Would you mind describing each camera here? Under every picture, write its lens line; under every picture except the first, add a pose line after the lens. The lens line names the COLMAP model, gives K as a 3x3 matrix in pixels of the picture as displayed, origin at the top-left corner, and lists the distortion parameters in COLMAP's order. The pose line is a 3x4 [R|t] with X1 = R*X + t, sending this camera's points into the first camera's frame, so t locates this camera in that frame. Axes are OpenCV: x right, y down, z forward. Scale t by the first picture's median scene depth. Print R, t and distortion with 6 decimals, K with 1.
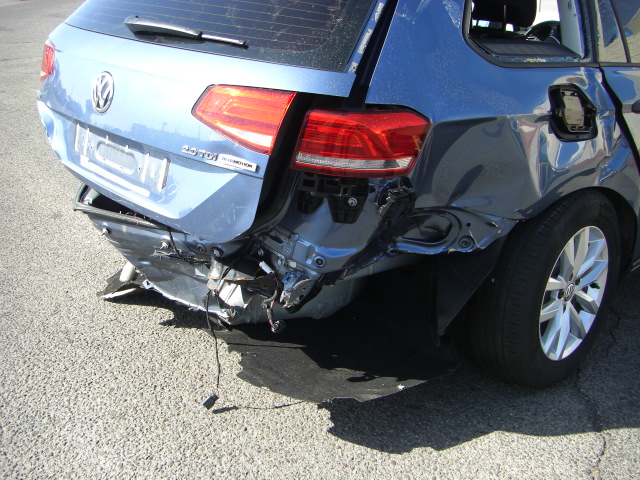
lens RADIAL K [[721.4, 0, 313.4], [0, 721.4, 237.1], [0, 0, 1]] dist [-0.148636, 0.000000]
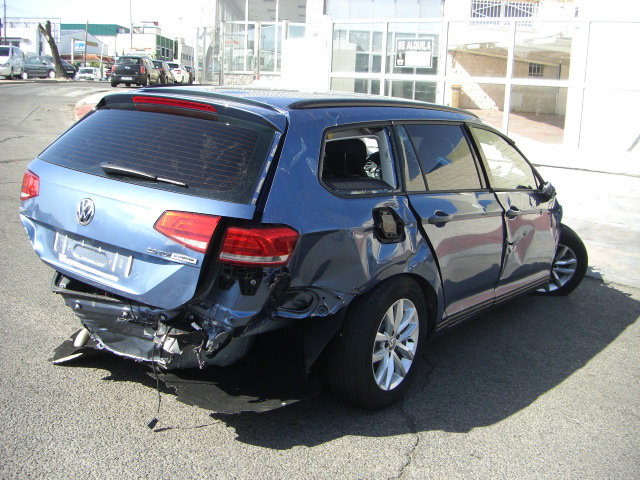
lens RADIAL K [[721.4, 0, 314.4], [0, 721.4, 239.2], [0, 0, 1]] dist [-0.148636, 0.000000]
pose [[0.979842, 0.000077, 0.199774, -0.115447], [0.027420, 0.990484, -0.134869, 0.066562], [-0.197883, 0.137628, 0.970516, -0.529381]]
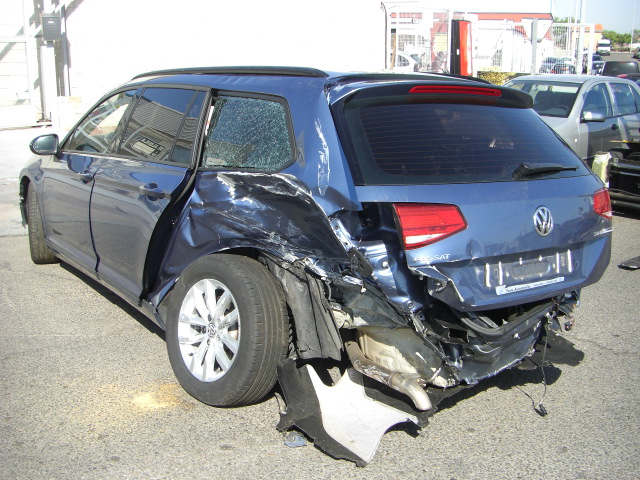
lens RADIAL K [[721.4, 0, 317.9], [0, 721.4, 244.6], [0, 0, 1]] dist [-0.148636, 0.000000]
pose [[0.146558, -0.261431, 0.954031, -1.569638], [0.336332, 0.920157, 0.200482, -0.548787], [-0.930270, 0.291488, 0.222784, 1.054649]]
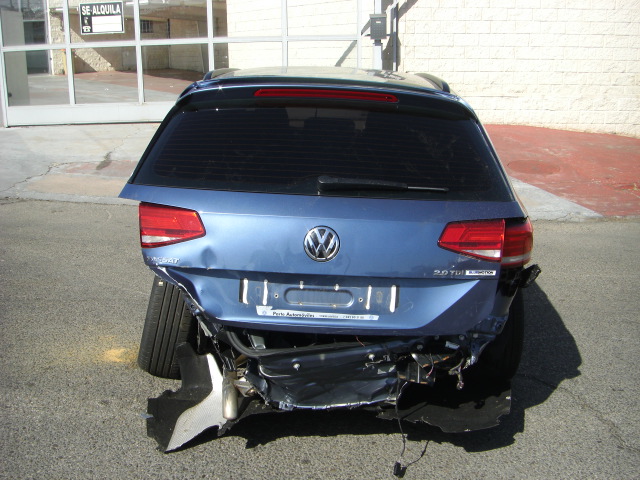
lens RADIAL K [[721.4, 0, 315.1], [0, 721.4, 240.6], [0, 0, 1]] dist [-0.148636, 0.000000]
pose [[0.702728, -0.190601, 0.685452, -1.064165], [0.255449, 0.966797, 0.006946, -0.210984], [-0.664017, 0.170217, 0.728085, 0.132807]]
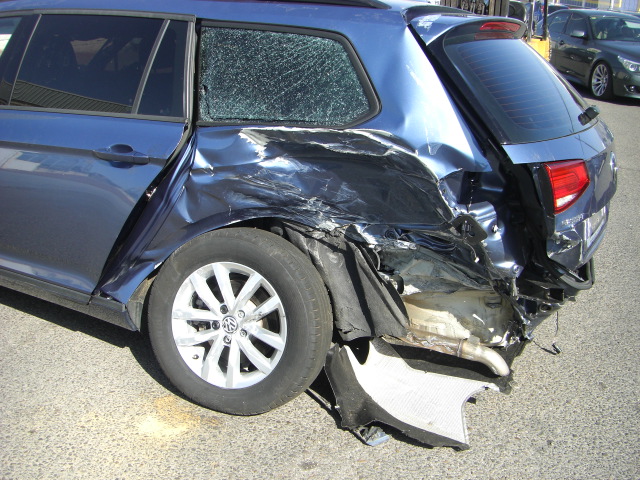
lens RADIAL K [[721.4, 0, 320.6], [0, 721.4, 236.6], [0, 0, 1]] dist [-0.148636, 0.000000]
pose [[-0.294038, -0.349695, 0.889525, -1.270794], [0.281960, 0.857513, 0.430314, -0.770051], [-0.913258, 0.377339, -0.153542, 1.663875]]
